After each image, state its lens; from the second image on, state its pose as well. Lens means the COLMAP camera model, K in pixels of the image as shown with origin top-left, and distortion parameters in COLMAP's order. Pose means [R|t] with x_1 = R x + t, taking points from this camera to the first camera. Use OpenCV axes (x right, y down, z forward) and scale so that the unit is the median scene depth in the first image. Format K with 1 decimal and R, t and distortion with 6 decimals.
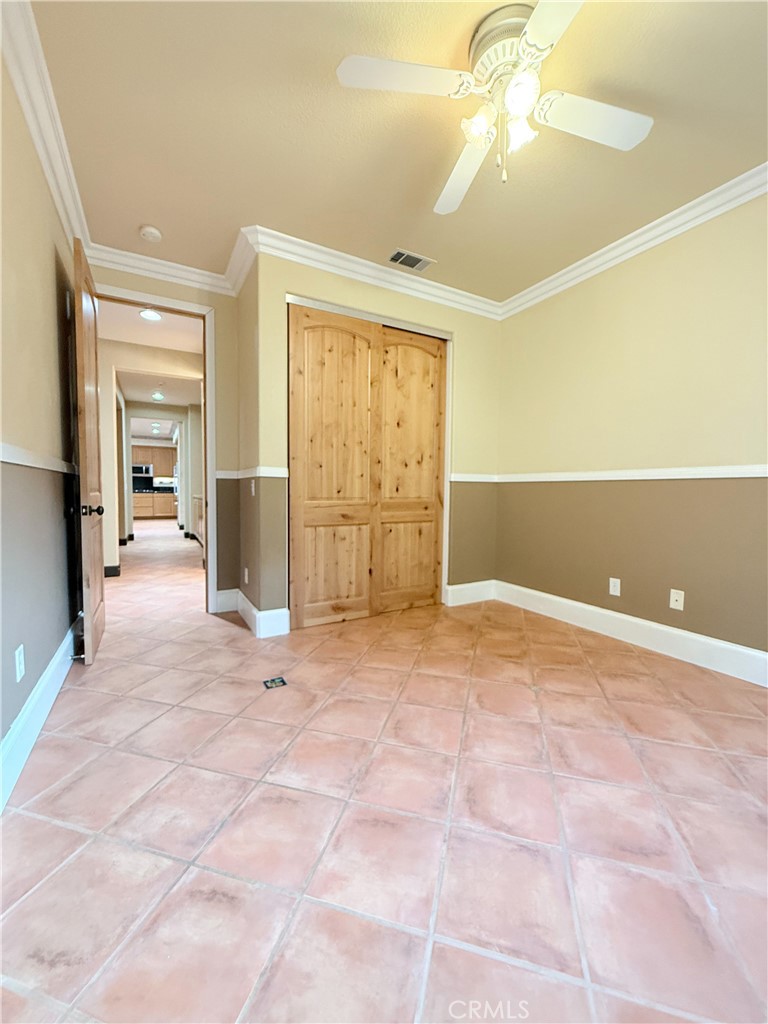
lens RADIAL K [[409.2, 0, 384.0], [0, 409.2, 512.0], [0, 0, 1]] dist [-0.000399, 0.000184]
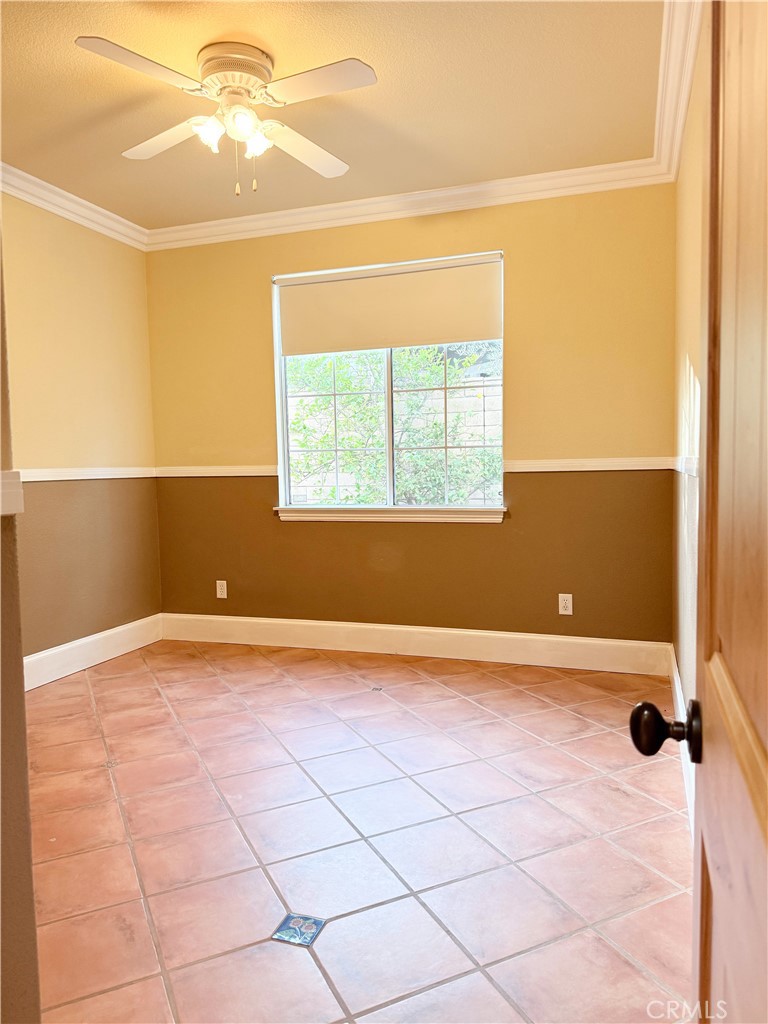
lens RADIAL K [[722.1, 0, 384.0], [0, 722.1, 512.0], [0, 0, 1]] dist [0.004392, 0.000731]
pose [[-0.659554, -0.046538, 0.750216, -1.140709], [0.057492, 0.992034, 0.112083, -0.190225], [-0.749456, 0.117056, -0.651624, 1.709320]]
